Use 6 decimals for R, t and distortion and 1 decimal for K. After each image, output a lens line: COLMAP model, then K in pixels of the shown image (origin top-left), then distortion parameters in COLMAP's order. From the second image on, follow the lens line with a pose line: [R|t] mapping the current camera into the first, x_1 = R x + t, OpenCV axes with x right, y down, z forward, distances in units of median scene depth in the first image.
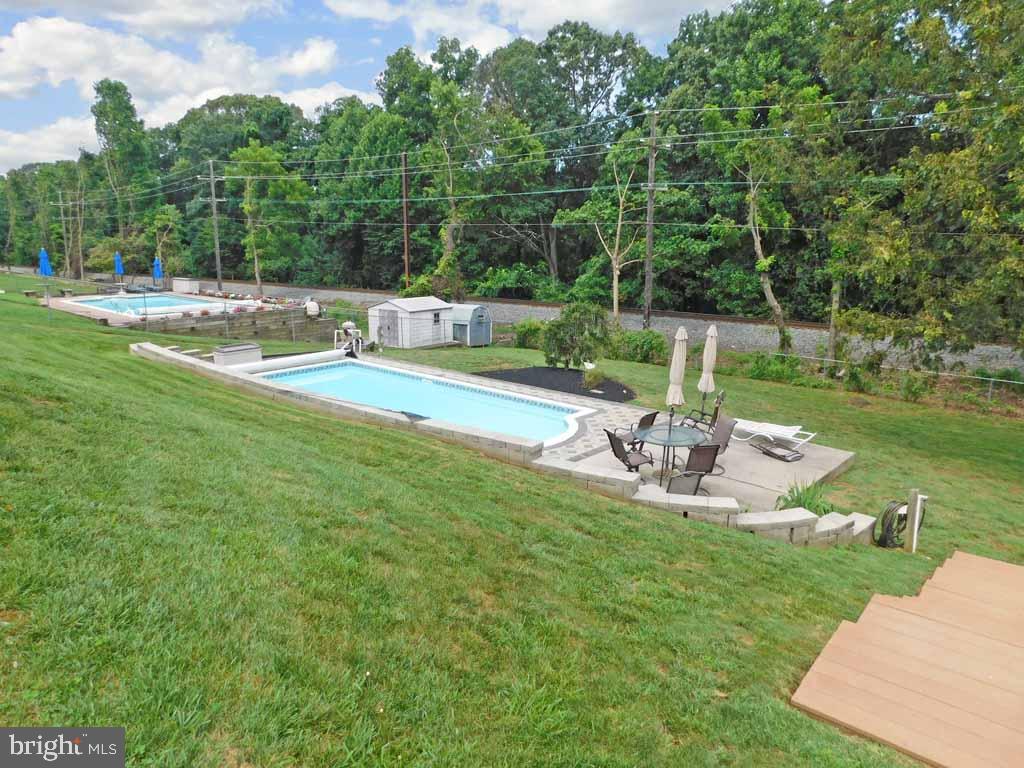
lens RADIAL K [[670.6, 0, 546.5], [0, 670.6, 384.5], [0, 0, 1]] dist [-0.068279, 0.048005]
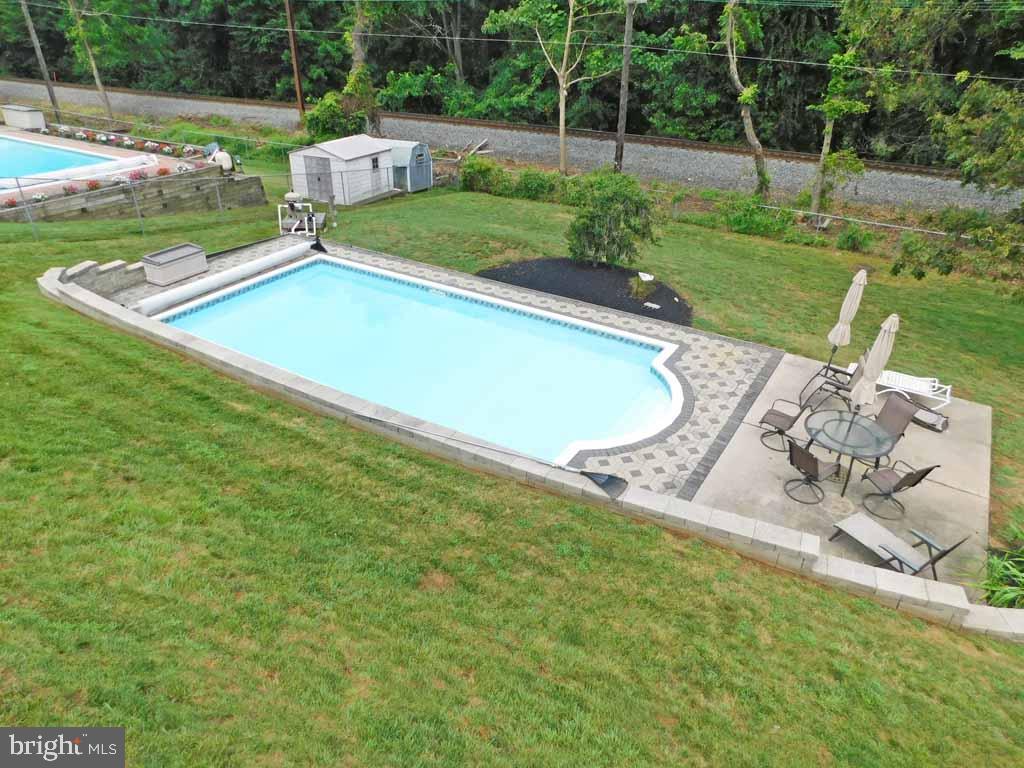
lens RADIAL K [[670.6, 0, 546.5], [0, 670.6, 384.5], [0, 0, 1]] dist [-0.068279, 0.048005]
pose [[0.984582, -0.071316, 0.159726, -0.095255], [0.020886, 0.954515, 0.297432, -0.070796], [-0.173672, -0.289510, 0.941287, 0.088506]]
